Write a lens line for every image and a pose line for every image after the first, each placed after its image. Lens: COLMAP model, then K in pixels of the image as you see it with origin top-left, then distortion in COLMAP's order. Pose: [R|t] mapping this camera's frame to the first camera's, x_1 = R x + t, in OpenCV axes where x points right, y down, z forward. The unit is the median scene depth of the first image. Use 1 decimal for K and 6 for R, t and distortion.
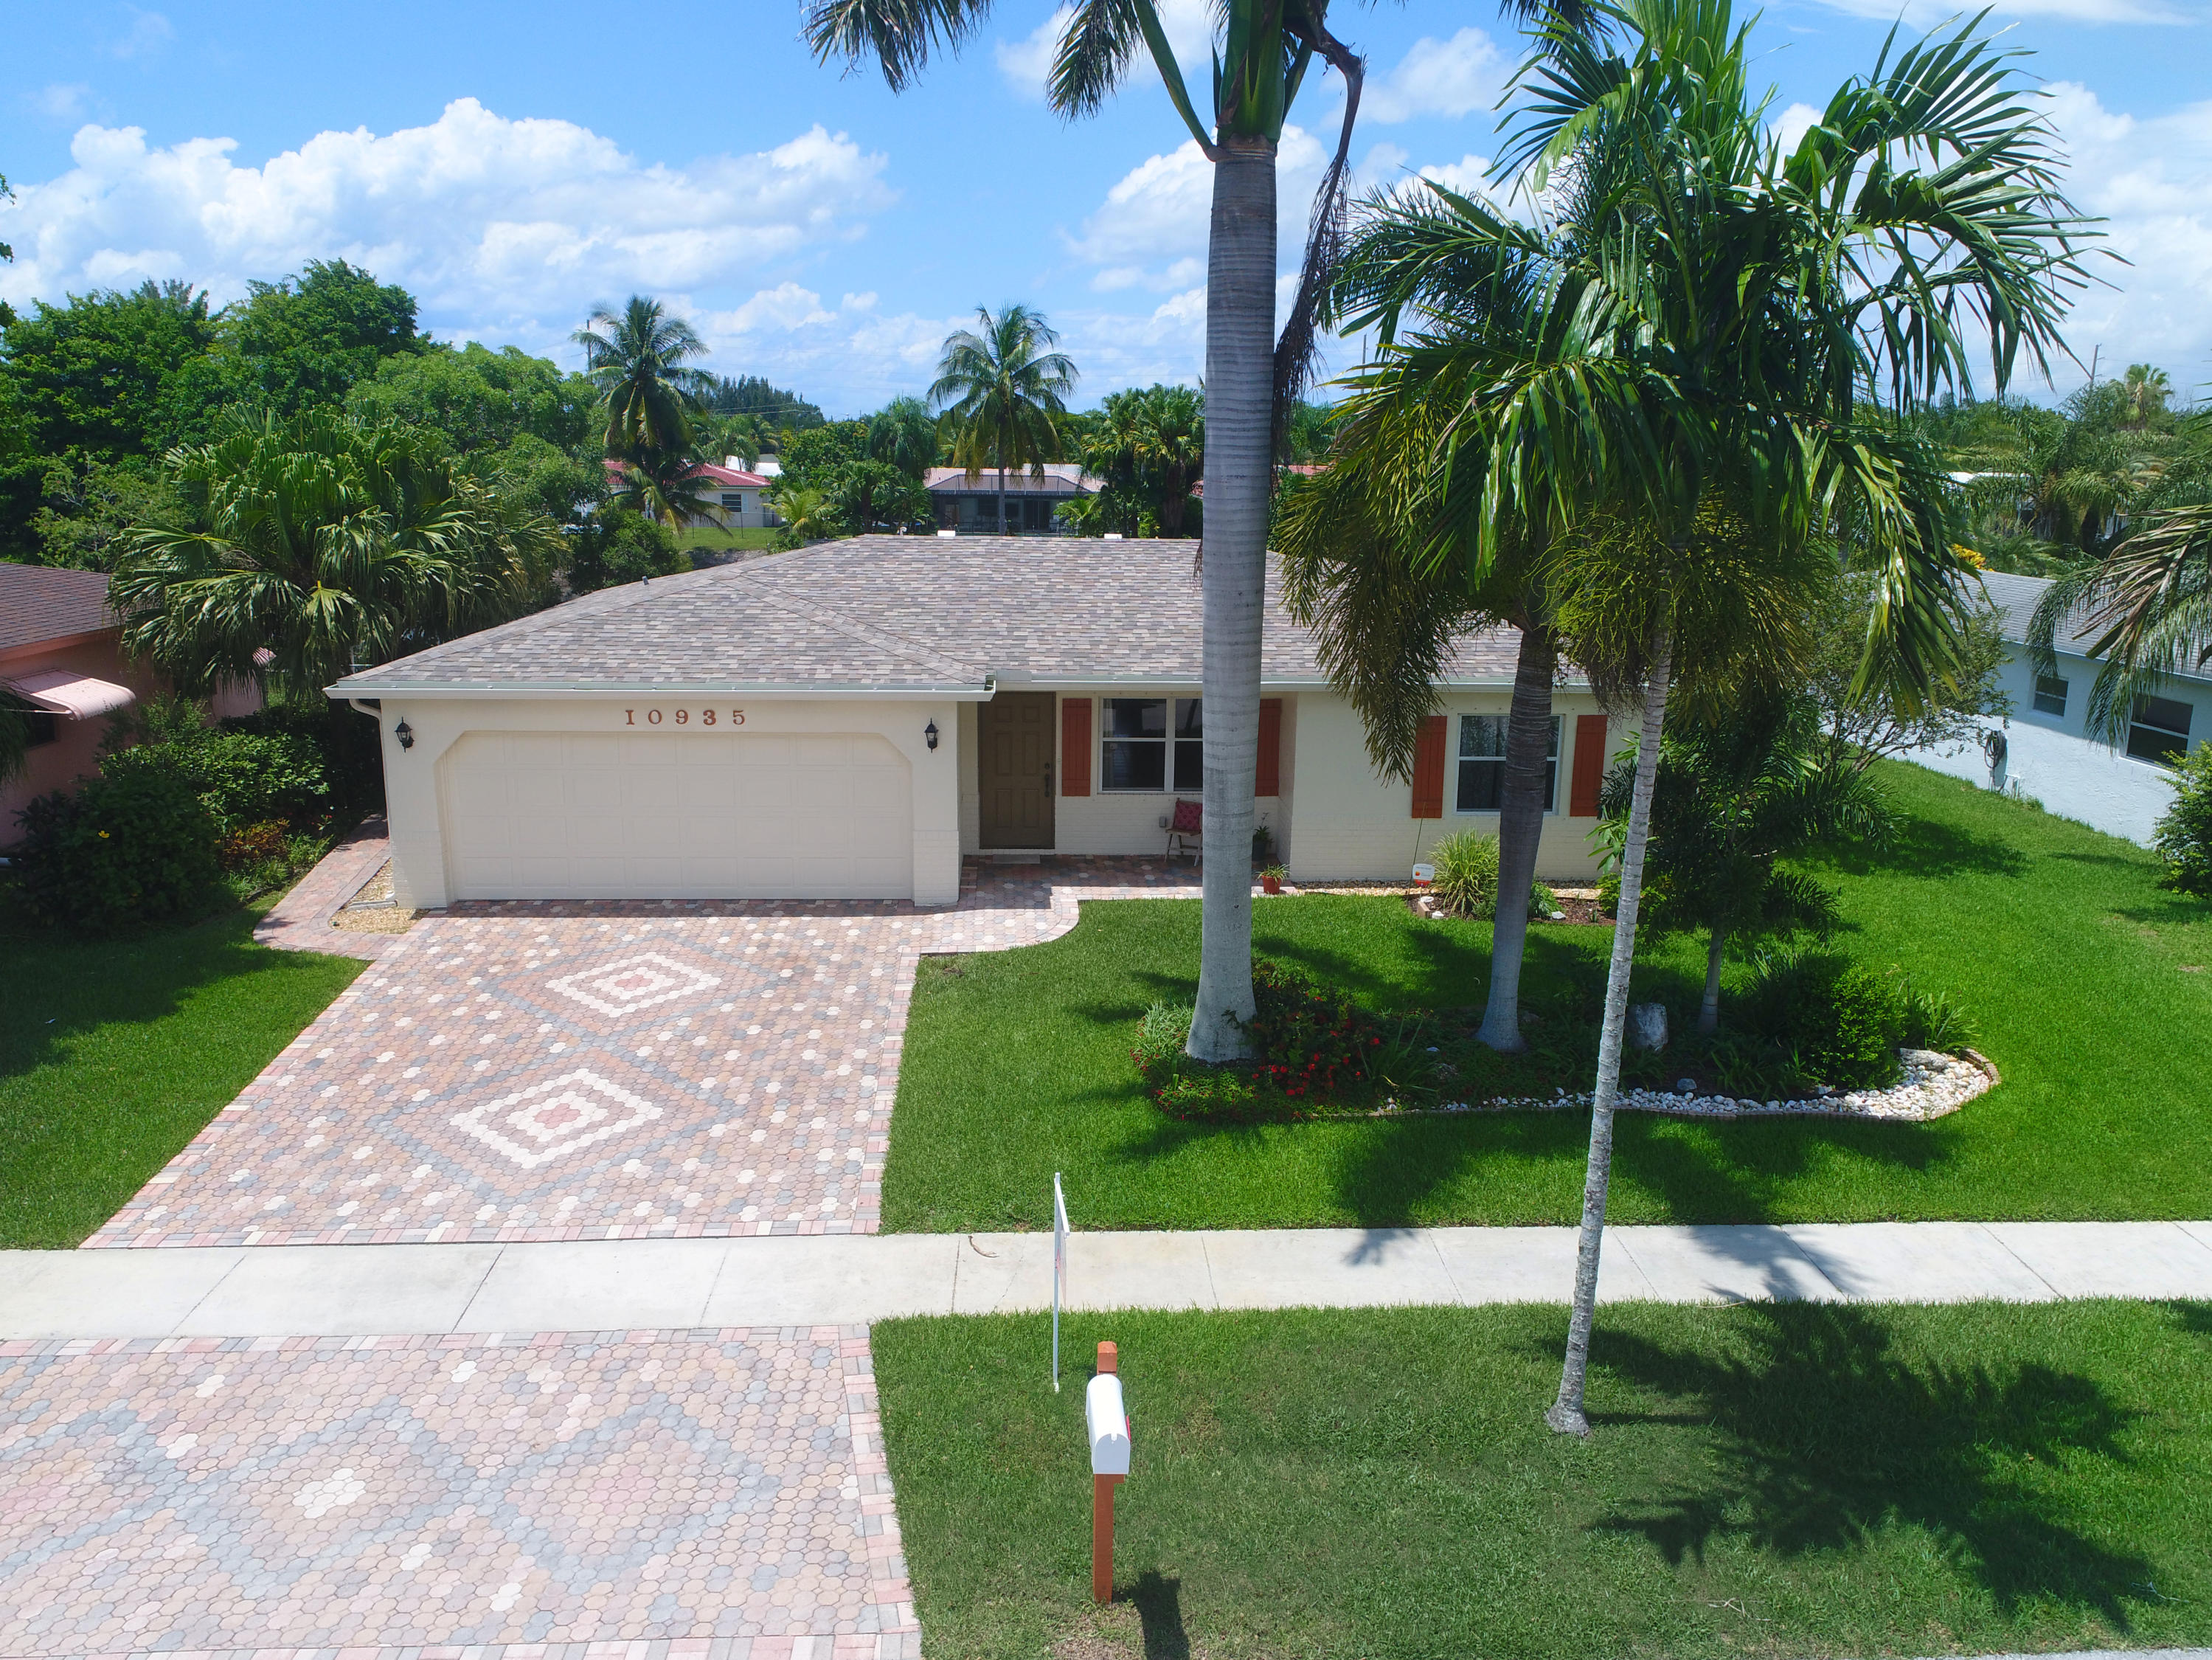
lens RADIAL K [[1664.6, 0, 1106.0], [0, 1664.6, 830.0], [0, 0, 1]] dist [-0.000100, 0.004283]
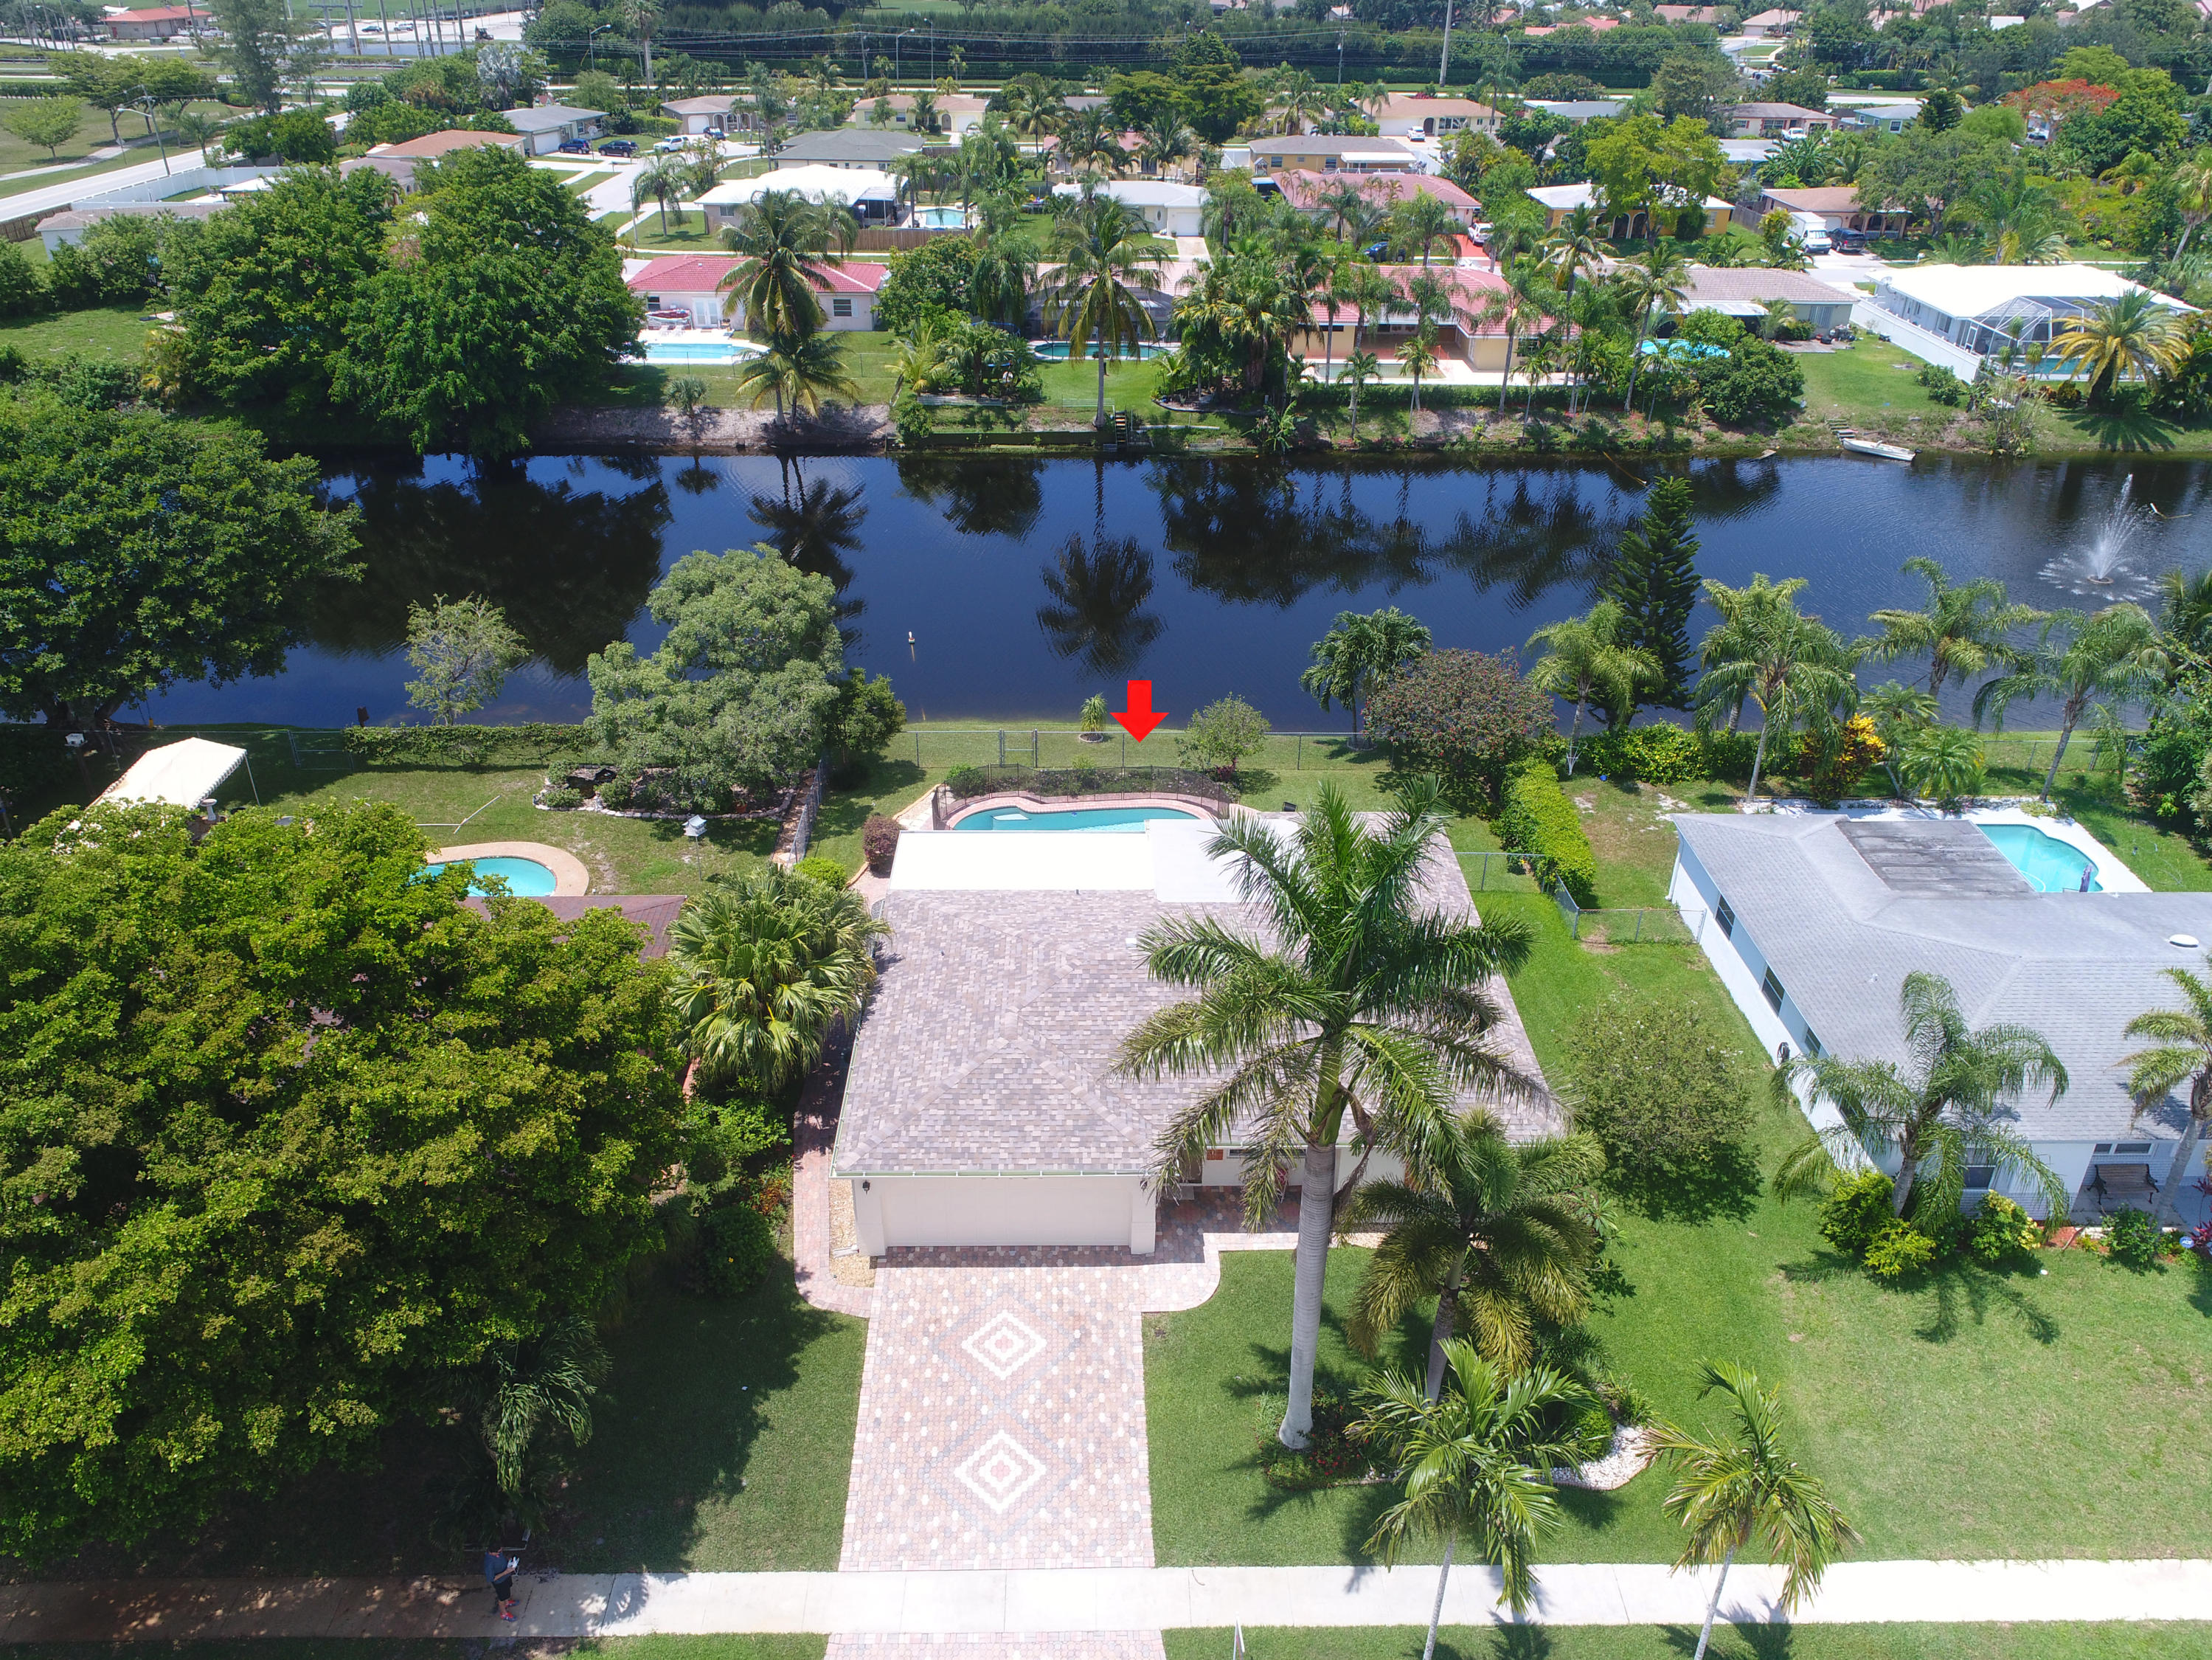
lens RADIAL K [[1664.2, 0, 1111.8], [0, 1664.2, 835.0], [0, 0, 1]] dist [-0.002623, -0.002370]
pose [[0.999535, 0.015195, -0.026435, -0.122364], [-0.007246, 0.960519, 0.278121, -1.195016], [0.029617, -0.277800, 0.960182, -0.858030]]
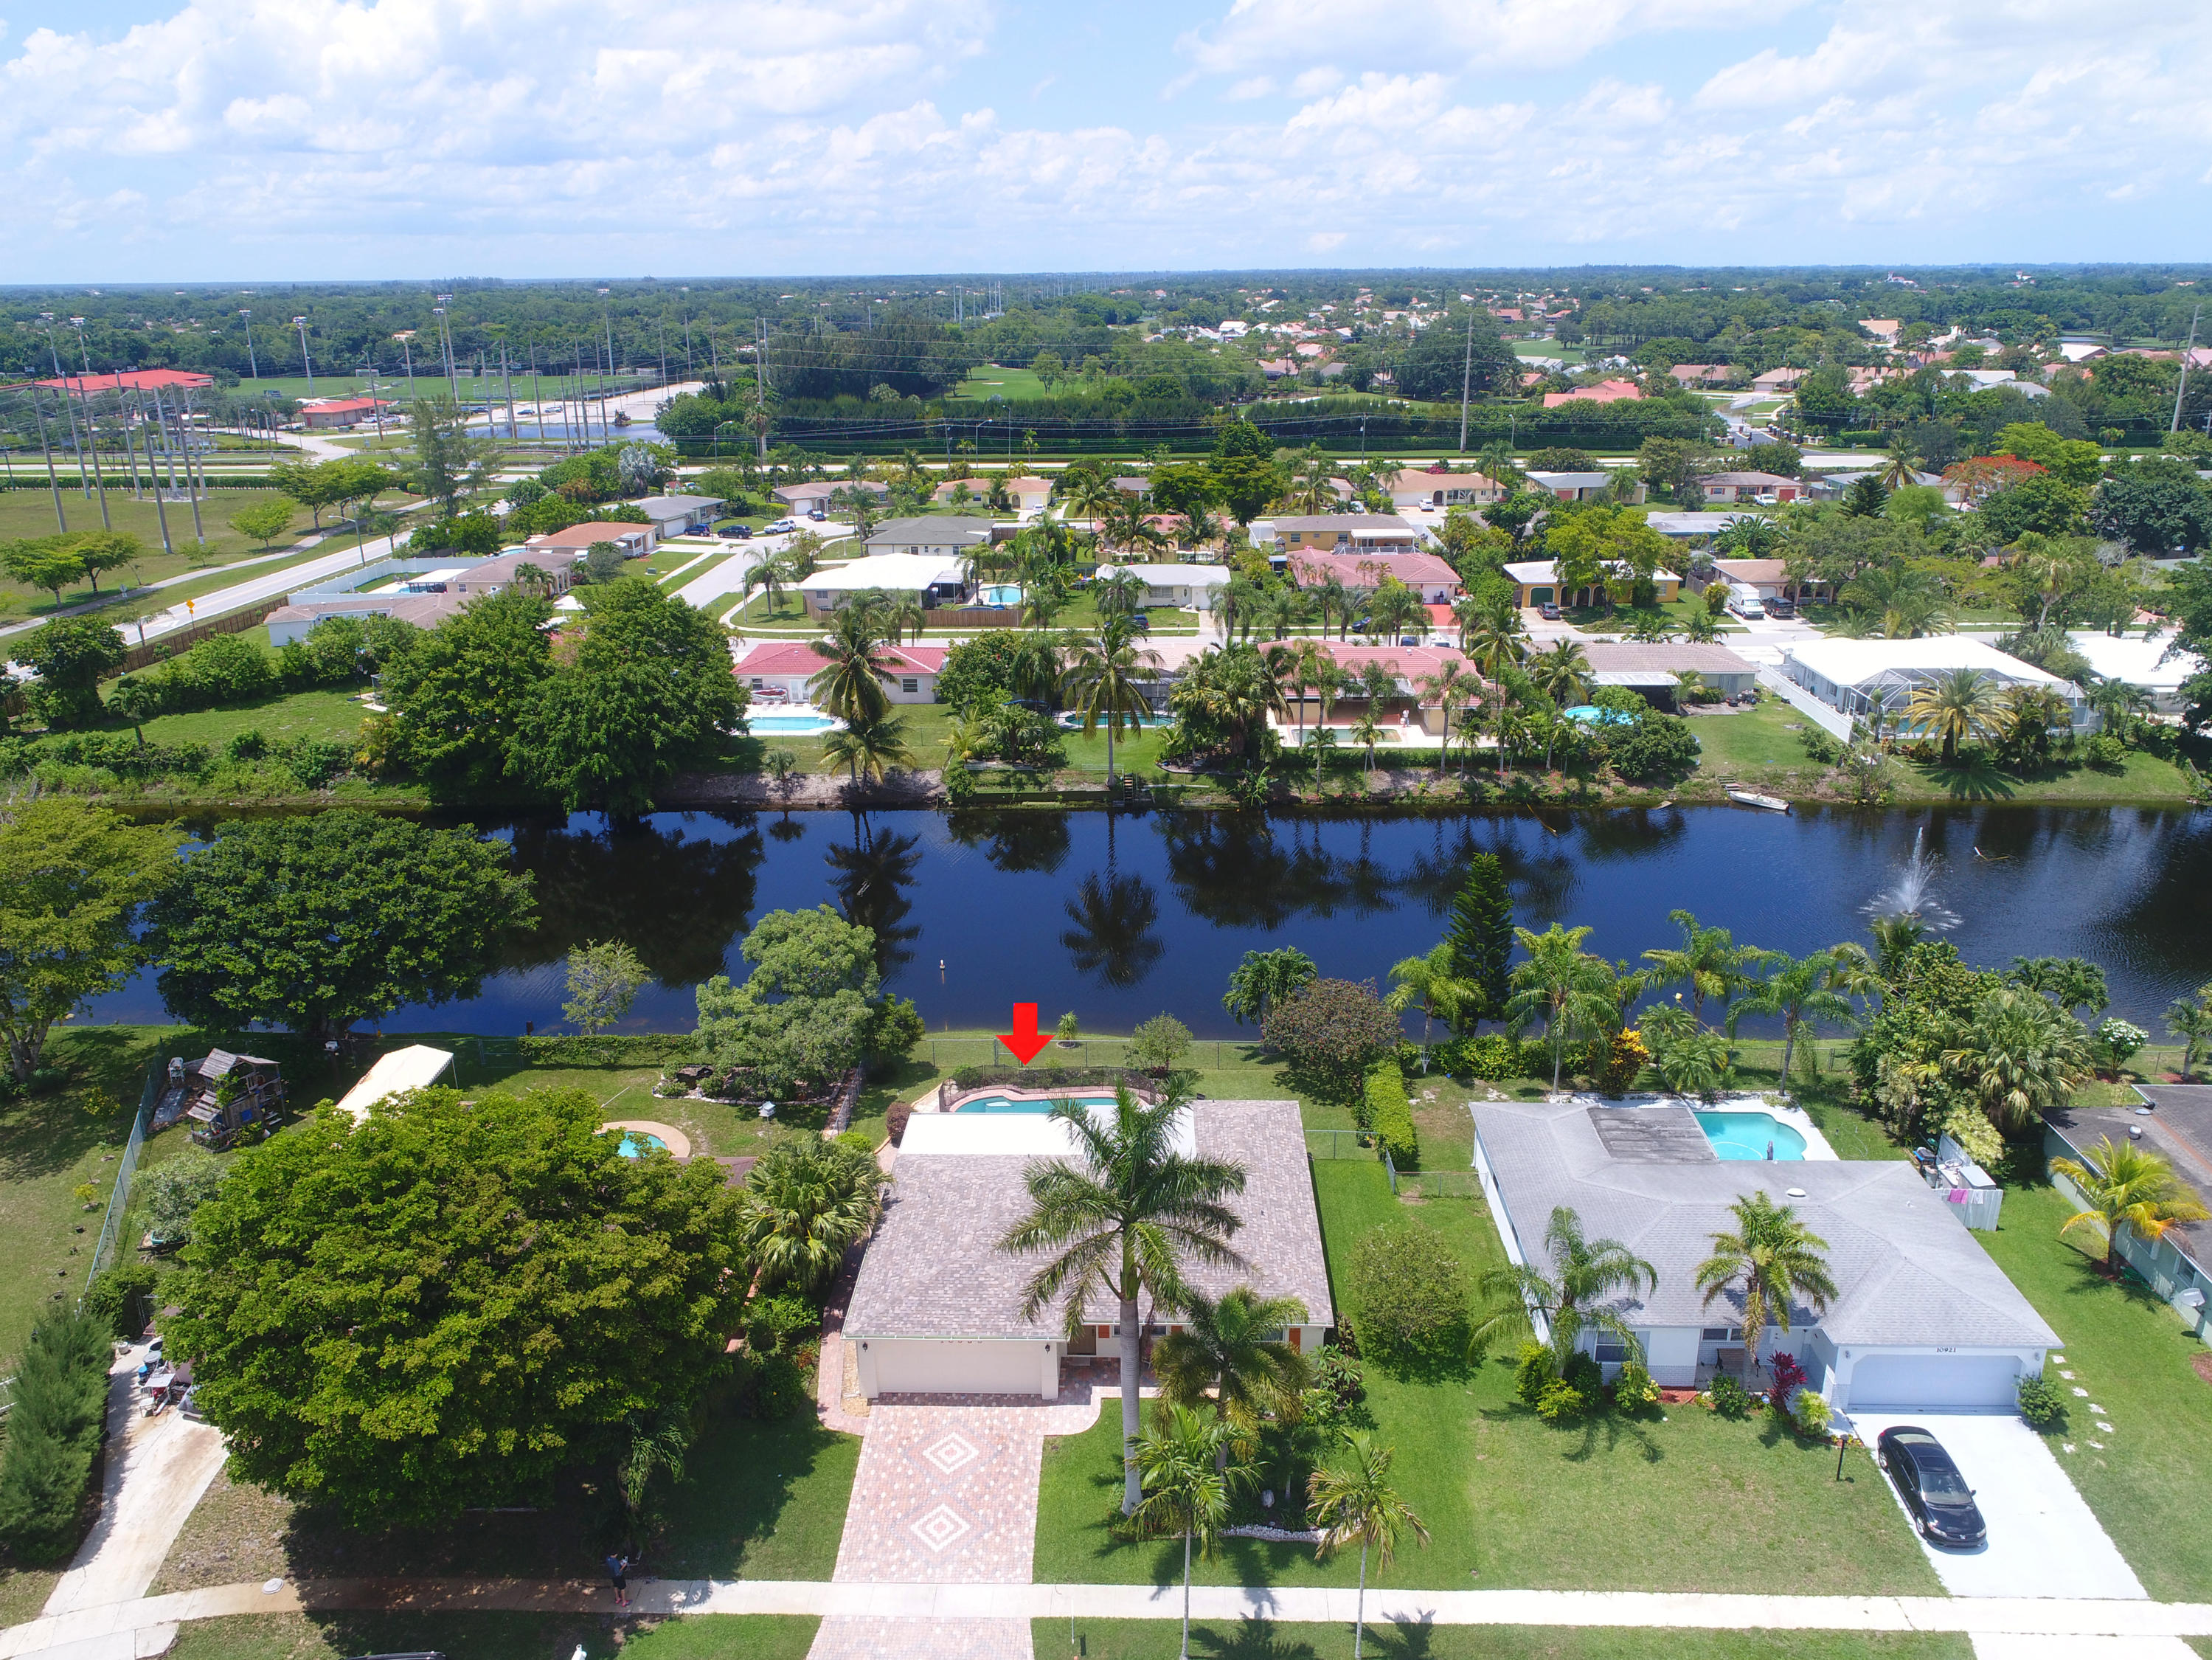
lens RADIAL K [[1664.2, 0, 1111.8], [0, 1664.2, 835.0], [0, 0, 1]] dist [-0.002623, -0.002370]
pose [[0.996742, 0.005097, -0.080498, 0.282455], [0.003335, 0.994544, 0.104269, -1.520605], [0.080591, -0.104198, 0.991286, -2.118776]]
